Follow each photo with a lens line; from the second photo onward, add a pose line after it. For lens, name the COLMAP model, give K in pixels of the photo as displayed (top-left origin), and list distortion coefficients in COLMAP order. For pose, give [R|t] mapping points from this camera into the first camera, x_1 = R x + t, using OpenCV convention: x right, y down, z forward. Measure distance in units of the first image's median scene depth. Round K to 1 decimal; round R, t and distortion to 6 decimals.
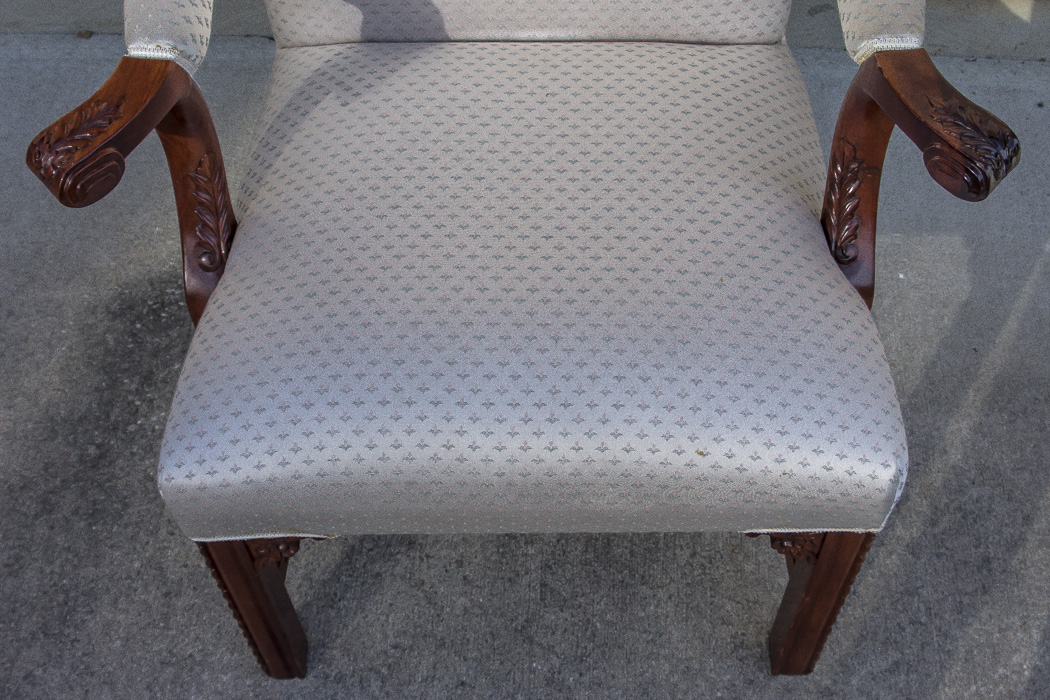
lens RADIAL K [[1274.8, 0, 525.0], [0, 1274.8, 350.0], [0, 0, 1]] dist [-0.157064, 0.029153]
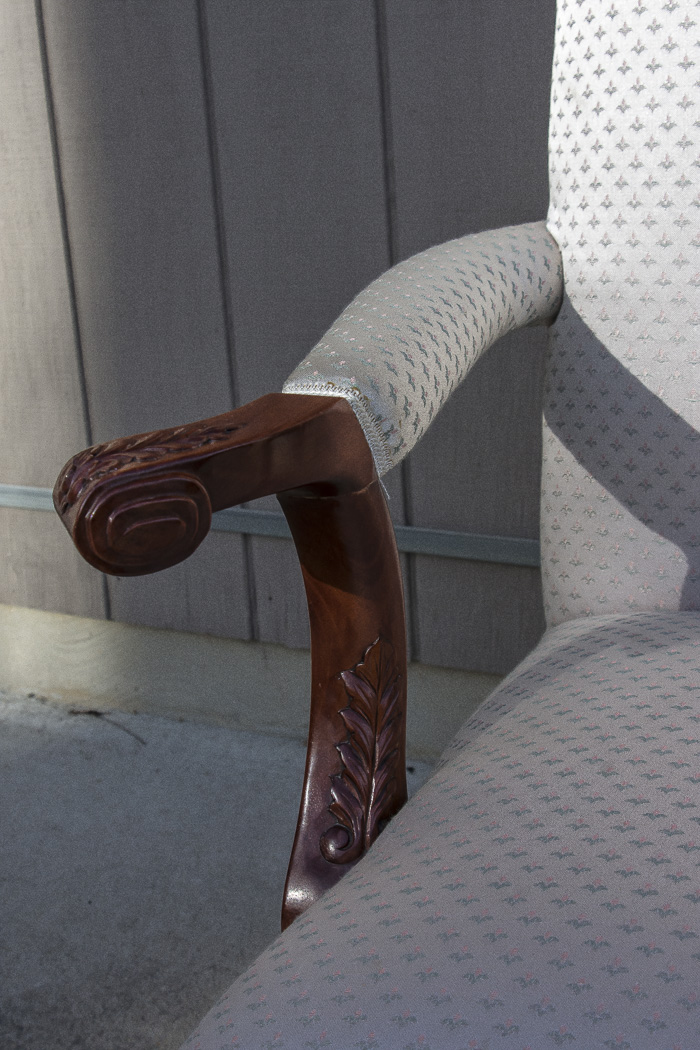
lens RADIAL K [[1409.3, 0, 350.0], [0, 1409.3, 525.0], [0, 0, 1]] dist [-0.119466, 0.007568]
pose [[0.920939, 0.075686, -0.382286, -0.022290], [-0.277120, 0.816890, -0.505861, 0.122267], [0.273999, 0.571806, 0.773280, 0.444604]]
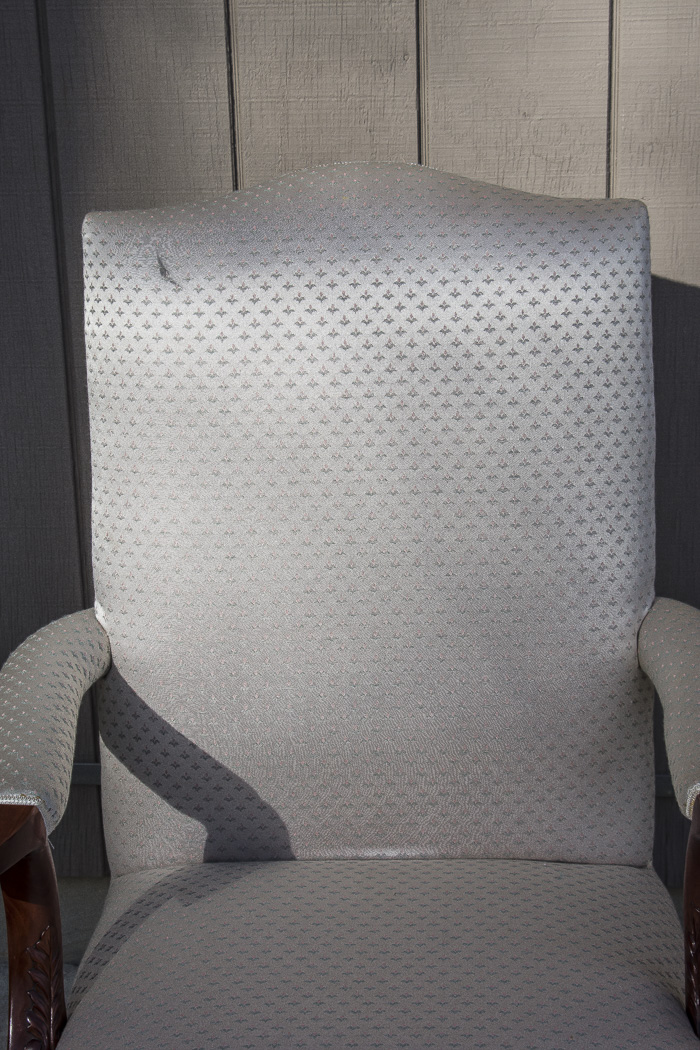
lens RADIAL K [[2027.9, 0, 350.0], [0, 2027.9, 525.0], [0, 0, 1]] dist [0.017134, 0.368517]
pose [[0.999621, -0.007924, -0.026347, 0.026668], [-0.008104, 0.830329, -0.557215, 0.444974], [0.026292, 0.557217, 0.829950, -0.469710]]
